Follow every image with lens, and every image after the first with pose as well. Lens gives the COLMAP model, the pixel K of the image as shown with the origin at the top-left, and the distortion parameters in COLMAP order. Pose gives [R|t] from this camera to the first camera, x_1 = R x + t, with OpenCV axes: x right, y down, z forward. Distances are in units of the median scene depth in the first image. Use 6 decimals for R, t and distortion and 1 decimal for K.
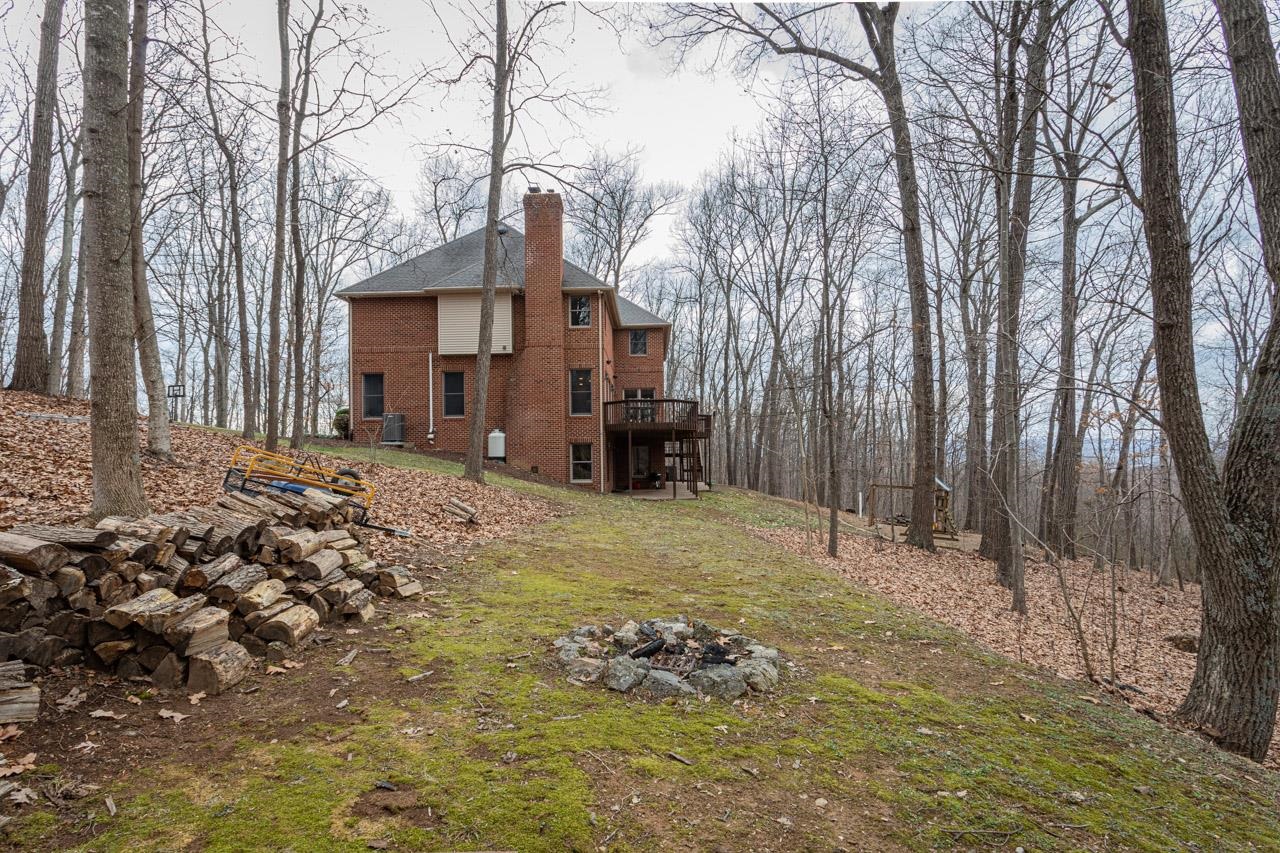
lens RADIAL K [[634.3, 0, 640.0], [0, 634.3, 426.5], [0, 0, 1]] dist [-0.000070, -0.000014]
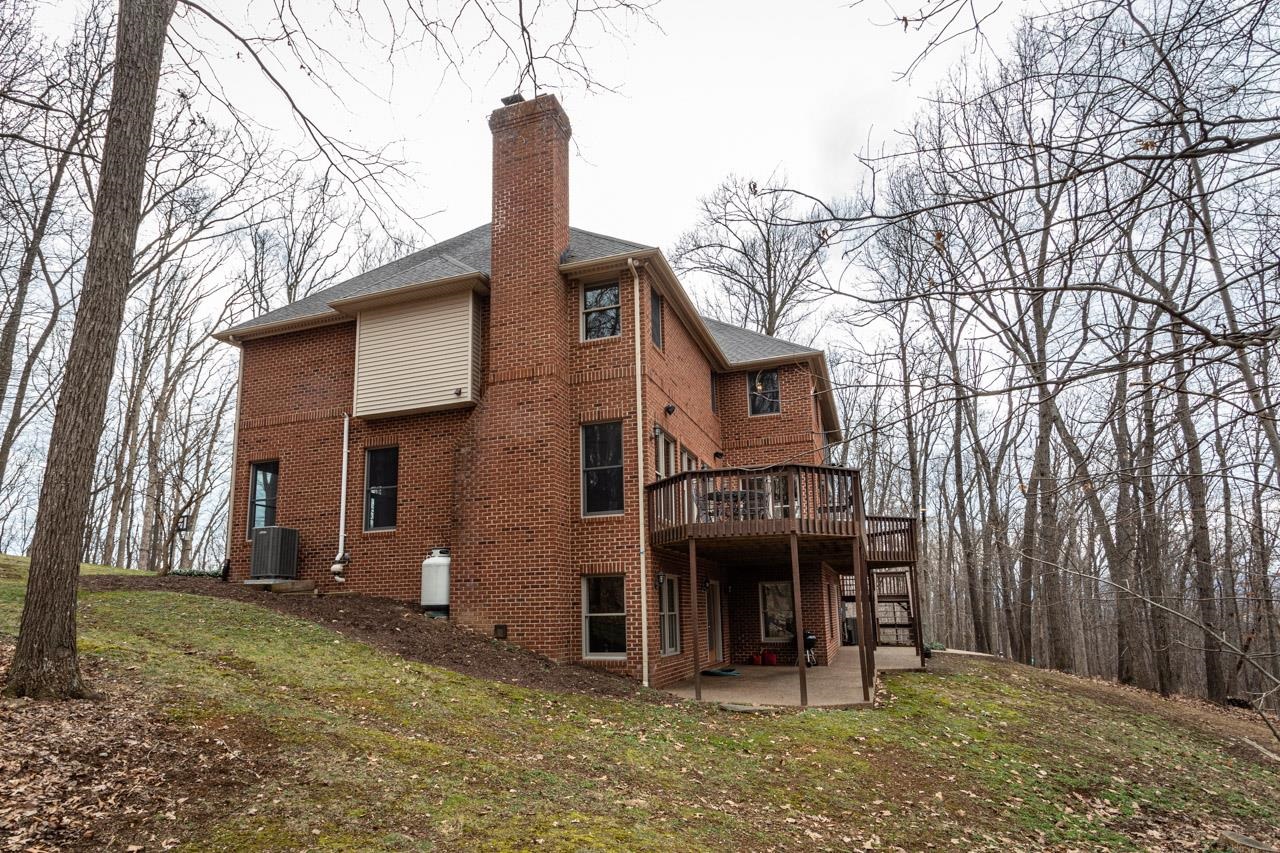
lens RADIAL K [[697.7, 0, 639.3], [0, 697.7, 494.2], [0, 0, 1]] dist [-0.000107, 0.000204]
pose [[0.949997, -0.059366, -0.306563, 0.094906], [0.025650, 0.993280, -0.112862, 0.026222], [0.311203, 0.099355, 0.945136, 0.511131]]
